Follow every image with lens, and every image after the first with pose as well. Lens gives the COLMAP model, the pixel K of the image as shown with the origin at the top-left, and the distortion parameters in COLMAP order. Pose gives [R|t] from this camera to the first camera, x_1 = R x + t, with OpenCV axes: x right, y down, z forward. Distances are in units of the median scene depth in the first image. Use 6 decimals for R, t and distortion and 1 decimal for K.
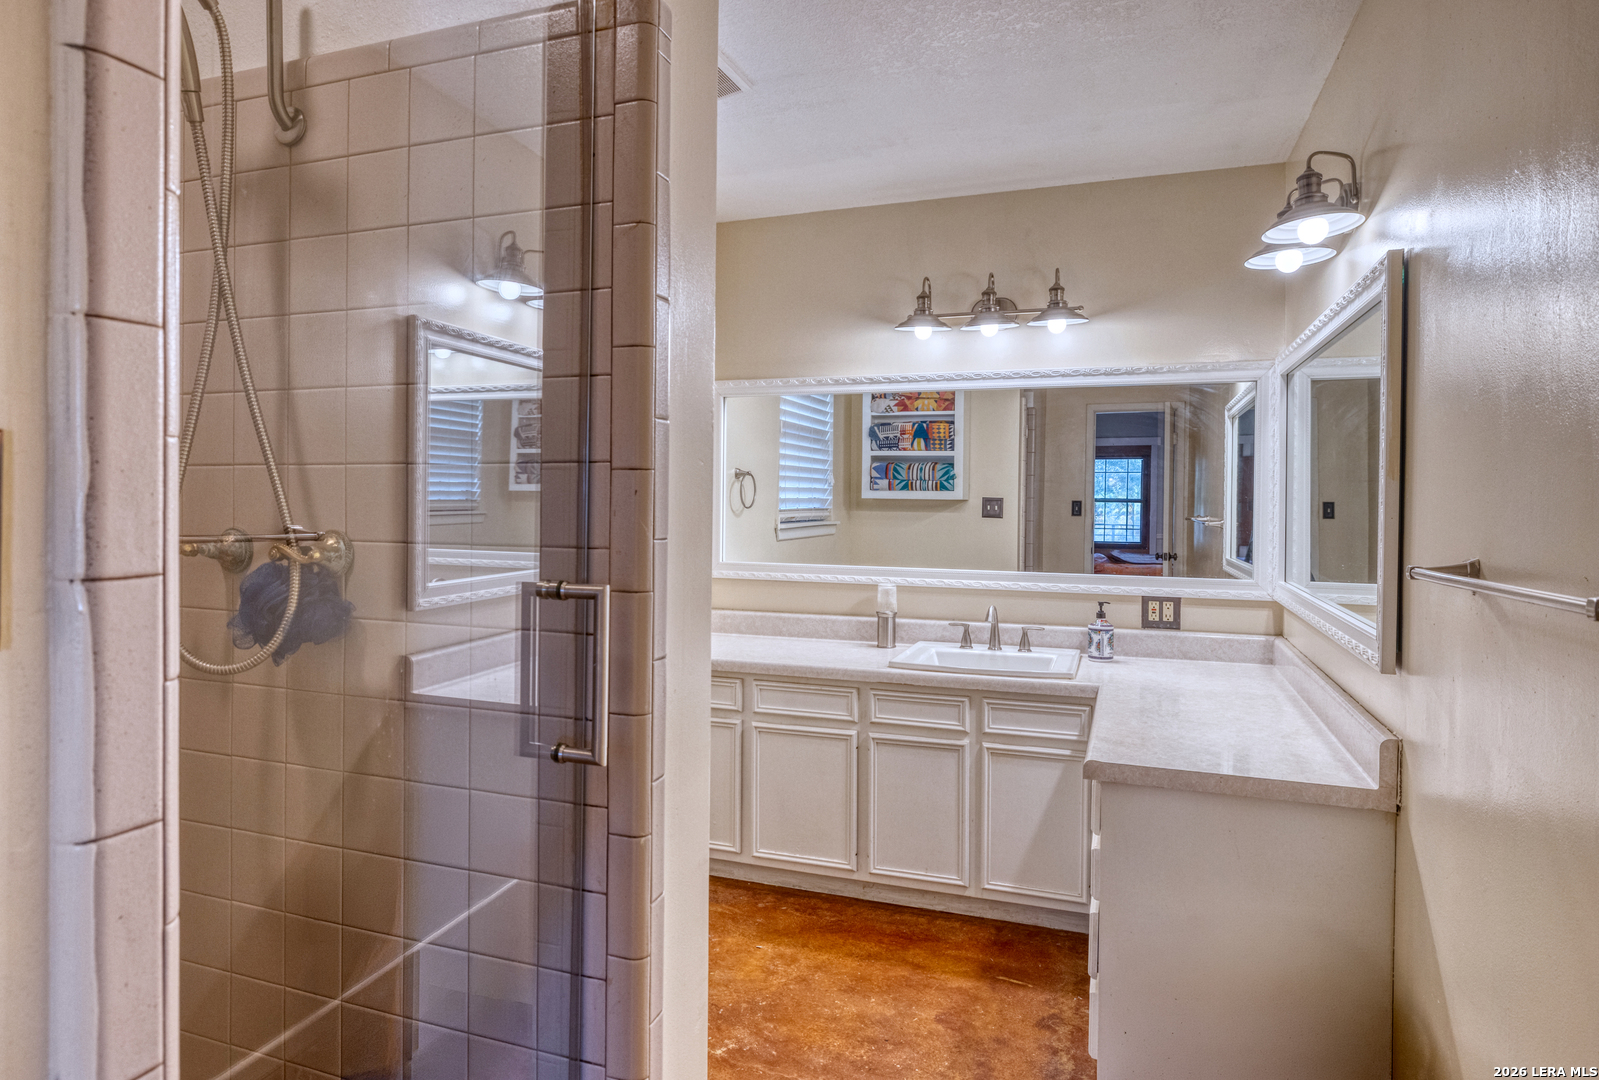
lens RADIAL K [[915.0, 0, 800.2], [0, 915.0, 506.2], [0, 0, 1]] dist [-0.003255, -0.000241]
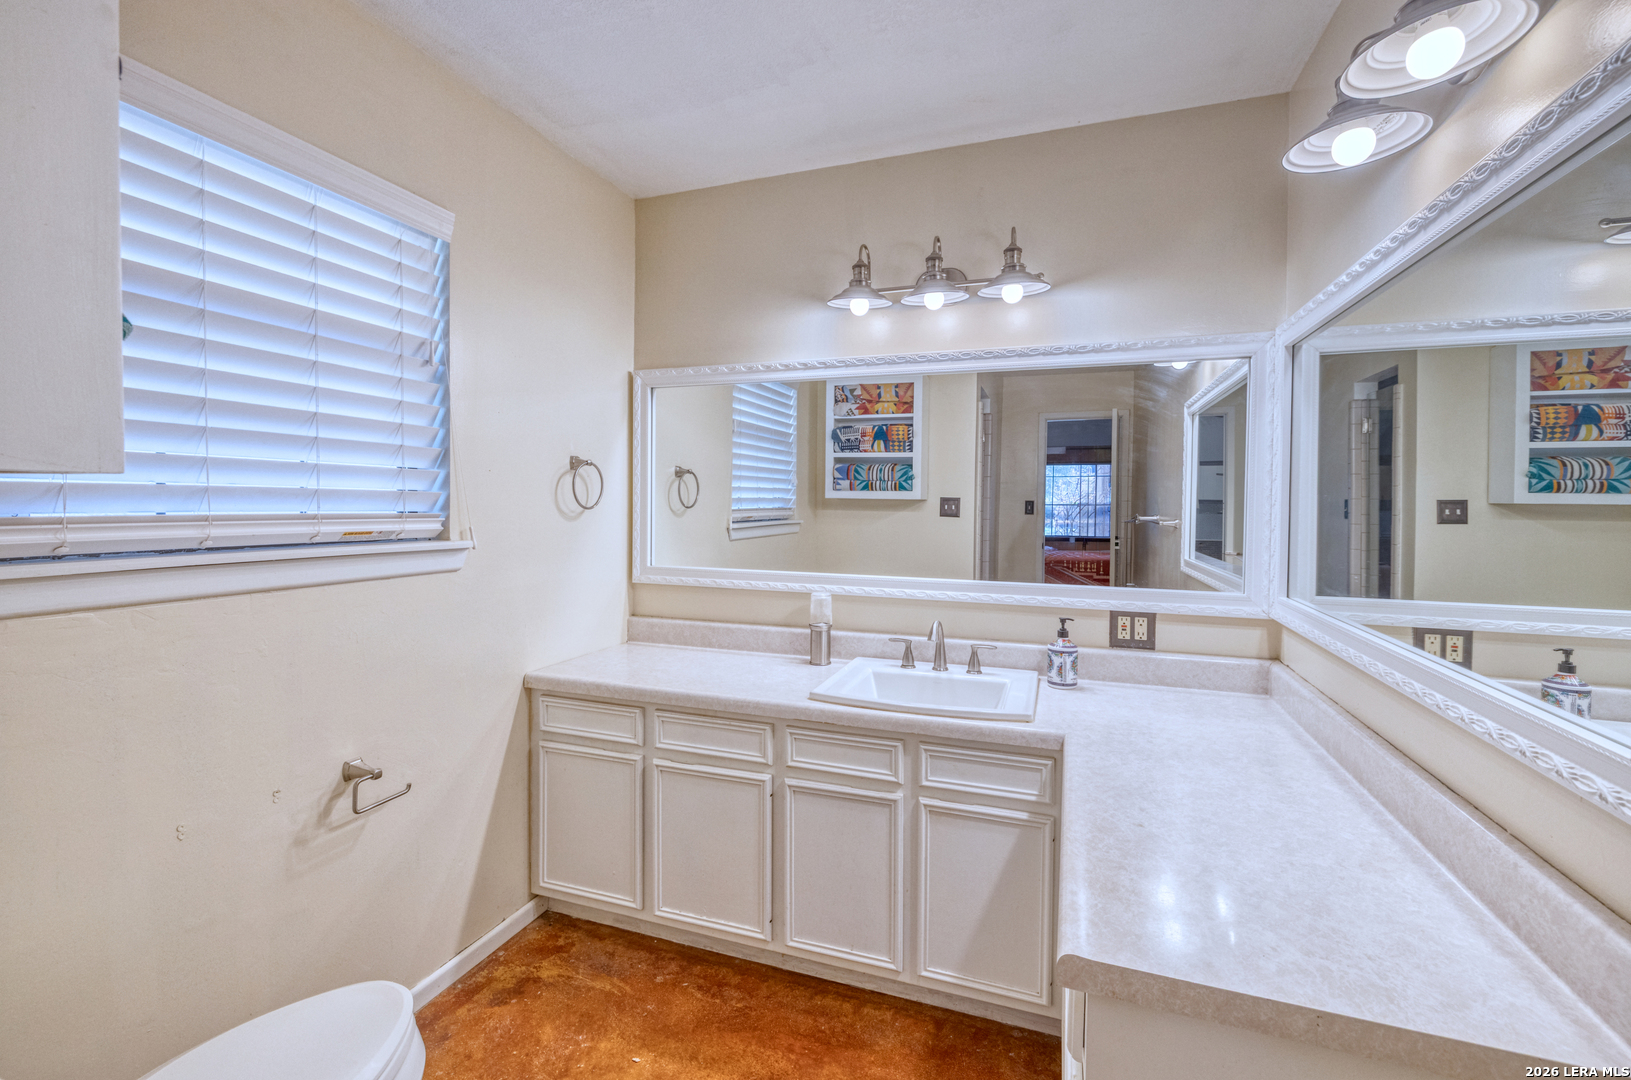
lens RADIAL K [[704.3, 0, 814.0], [0, 704.3, 515.8], [0, 0, 1]] dist [0.001594, 0.000108]
pose [[1.000000, 0.000377, 0.000734, 0.092924], [-0.000388, 0.999889, 0.014892, -0.000696], [-0.000729, -0.014892, 0.999889, 0.333229]]
